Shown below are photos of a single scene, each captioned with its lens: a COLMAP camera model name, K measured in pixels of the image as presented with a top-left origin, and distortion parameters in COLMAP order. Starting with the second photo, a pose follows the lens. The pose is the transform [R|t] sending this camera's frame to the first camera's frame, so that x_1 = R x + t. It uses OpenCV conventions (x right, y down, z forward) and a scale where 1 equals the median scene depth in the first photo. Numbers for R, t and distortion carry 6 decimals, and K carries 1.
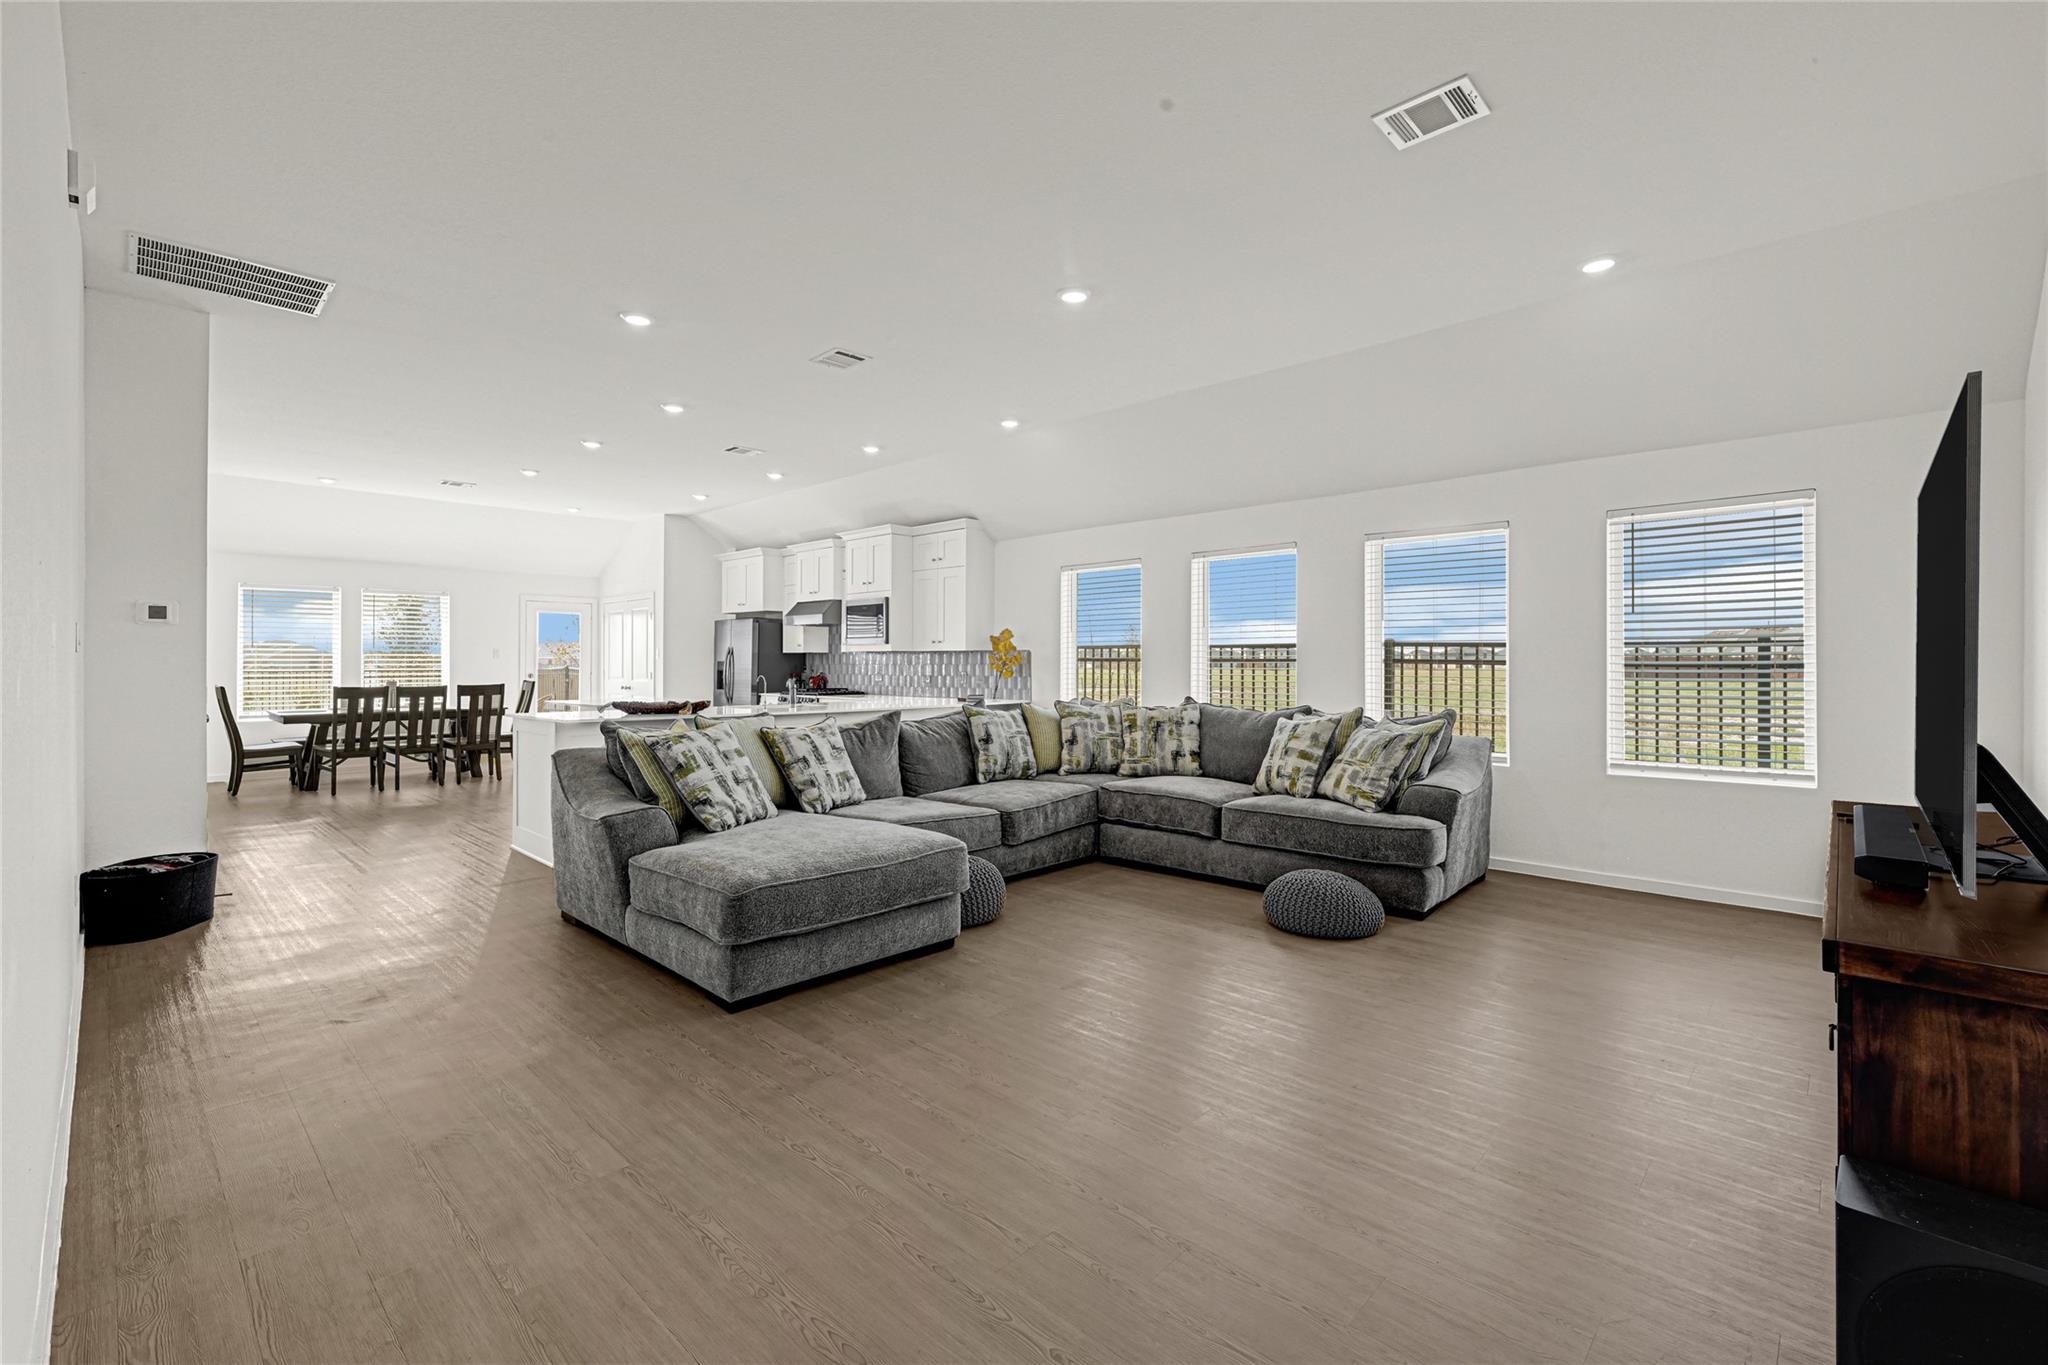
lens RADIAL K [[882.0, 0, 1022.6], [0, 882.0, 665.3], [0, 0, 1]] dist [-0.000142, 0.000088]
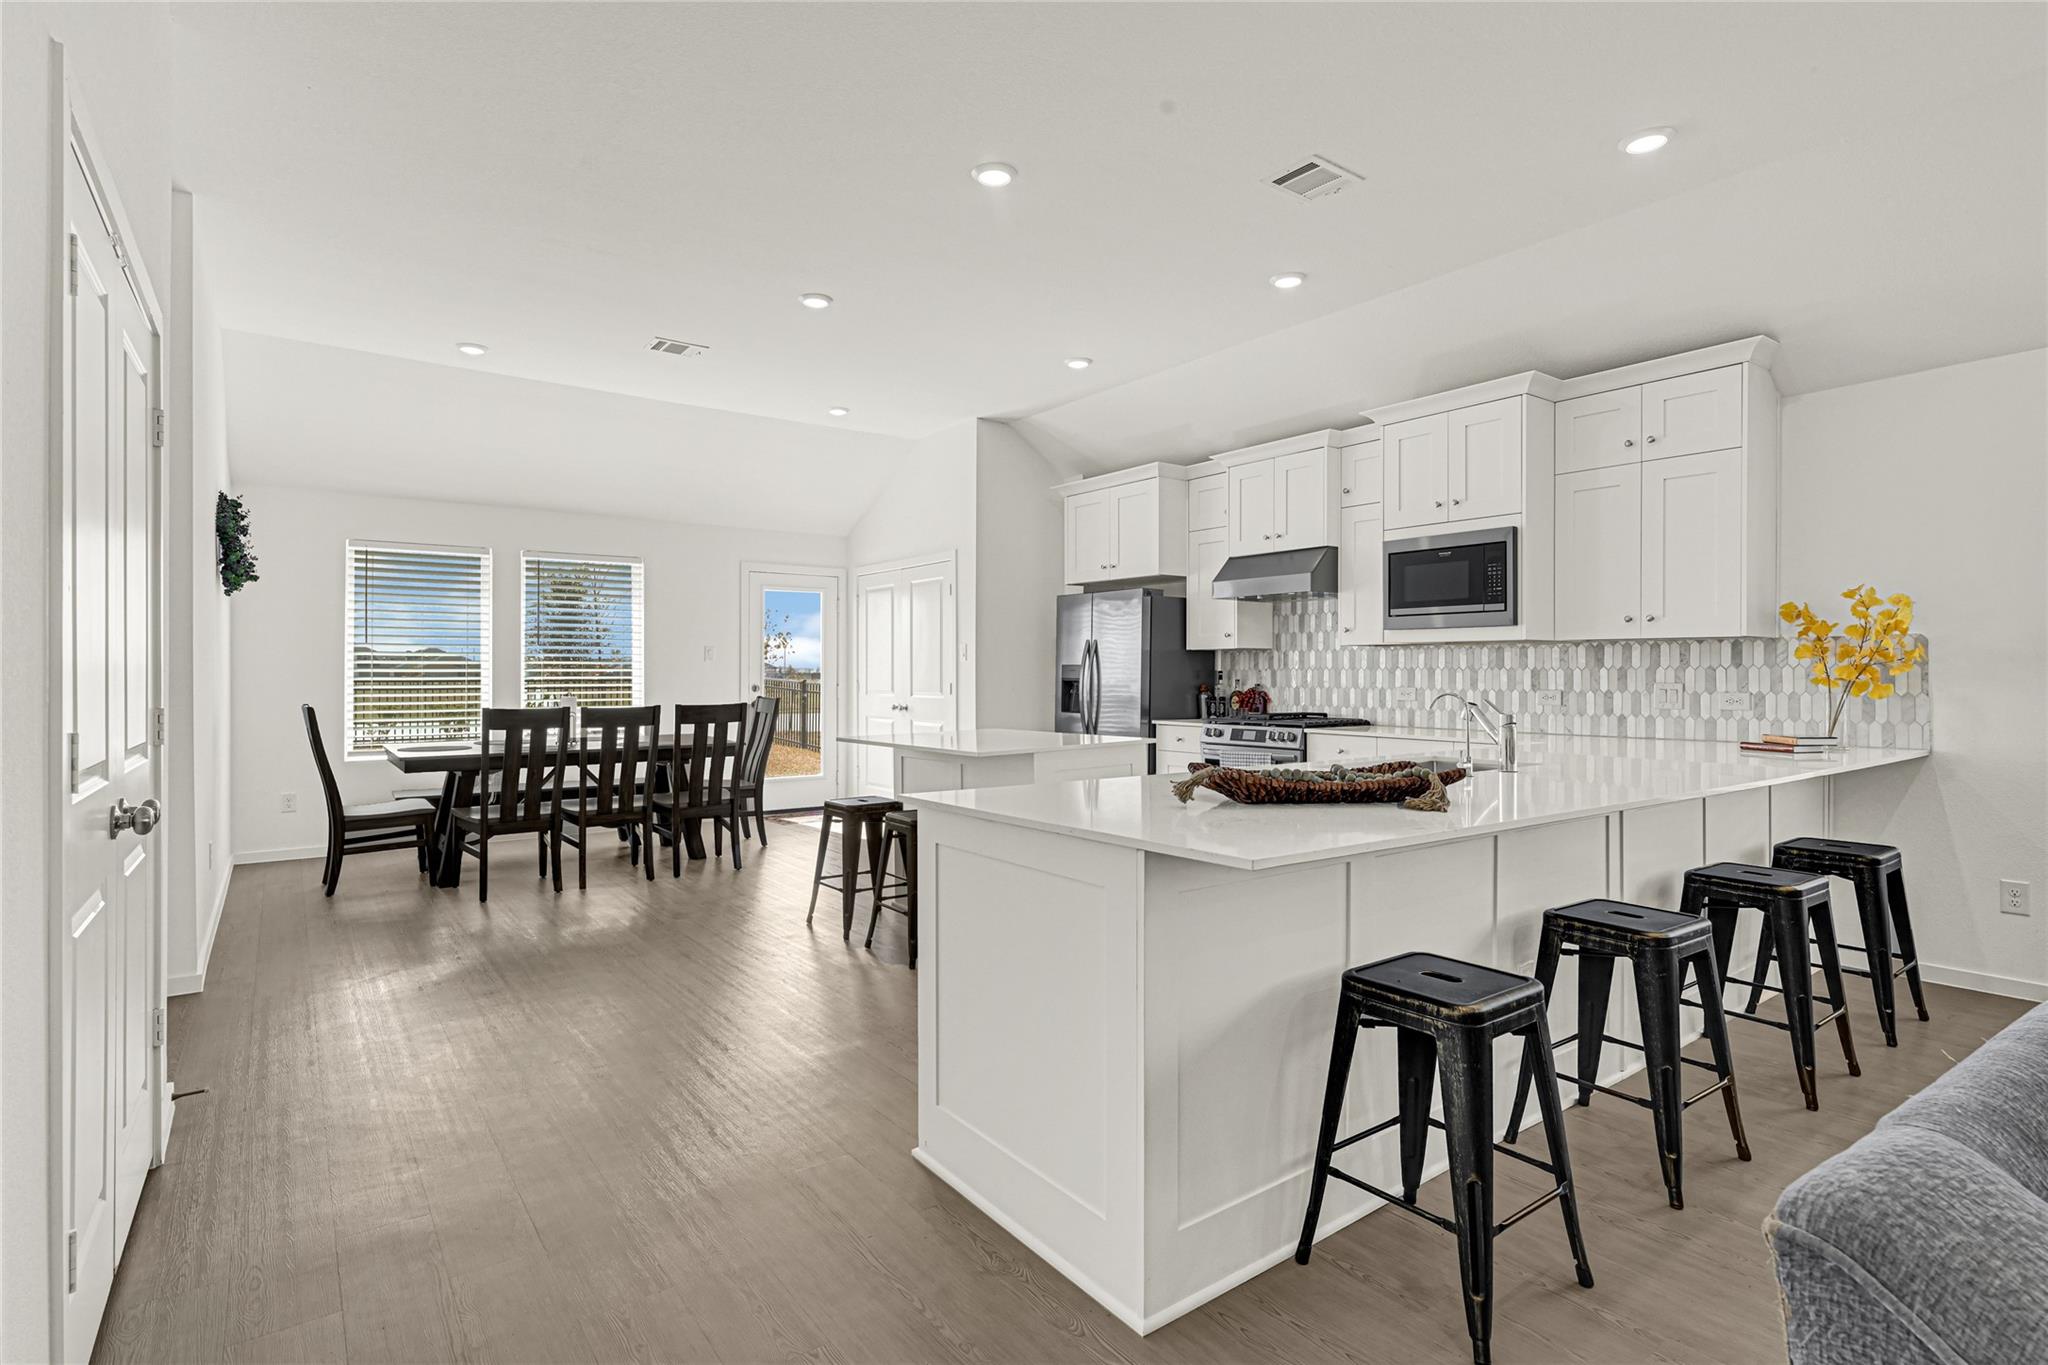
lens RADIAL K [[1000.0, 0, 1013.0], [0, 1000.0, 676.4], [0, 0, 1]] dist [-0.000642, -0.000186]
pose [[0.983689, 0.003138, -0.179847, -0.315442], [-0.002534, 0.999990, 0.003590, 0.001581], [0.179857, -0.003076, 0.983688, 0.409339]]
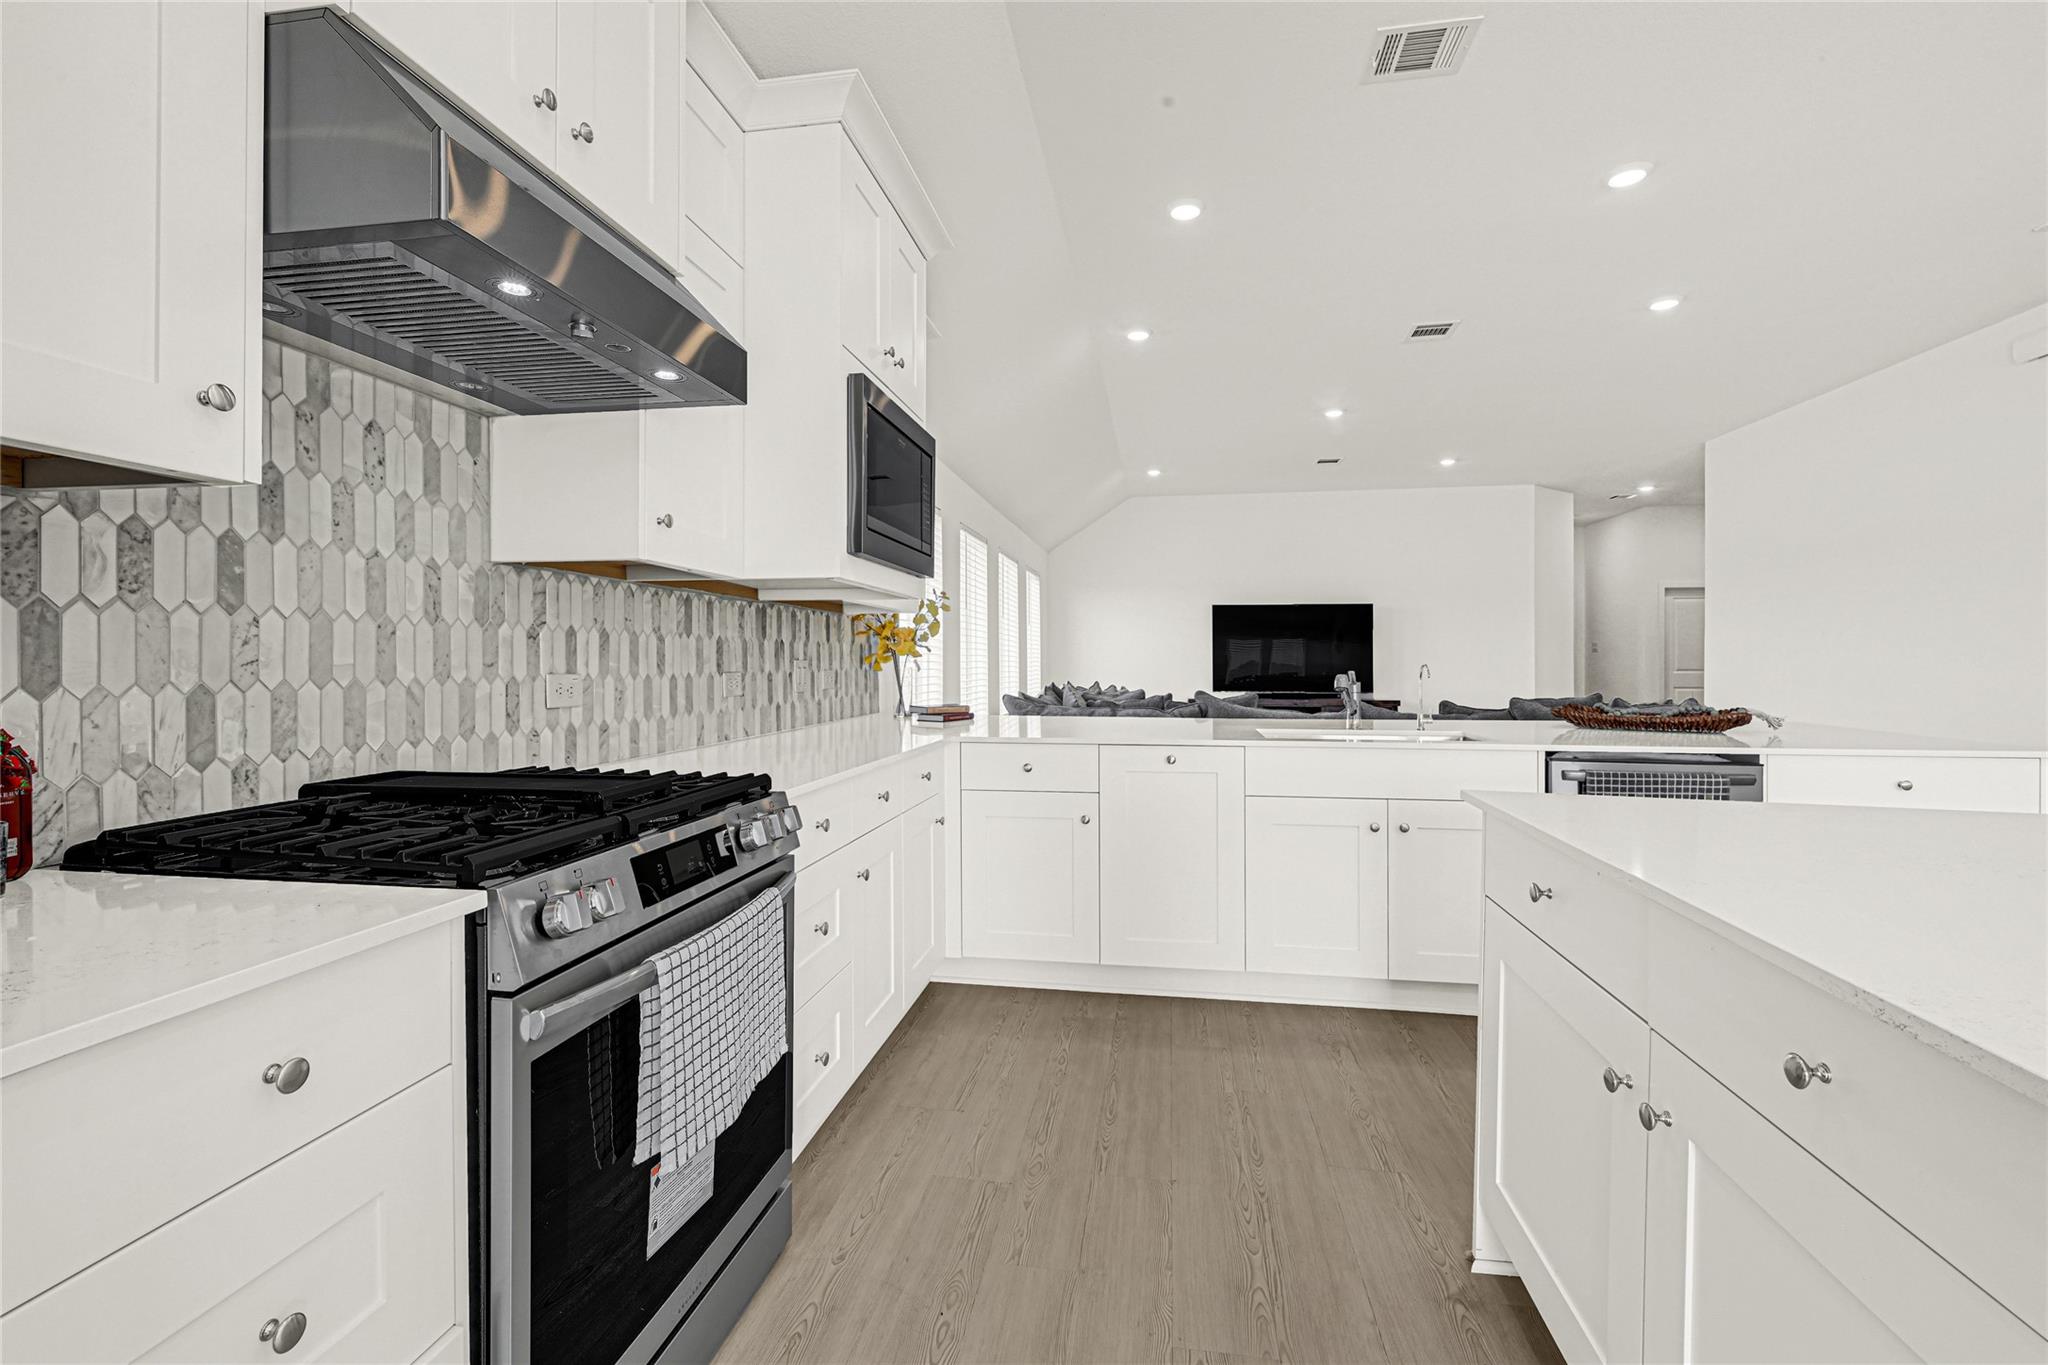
lens RADIAL K [[882.0, 0, 1022.6], [0, 882.0, 665.3], [0, 0, 1]] dist [-0.000142, 0.000088]
pose [[-0.559338, -0.002616, 0.828936, -0.442967], [-0.000462, 0.999996, 0.002844, 0.007333], [-0.828940, 0.001208, -0.559337, 1.132195]]
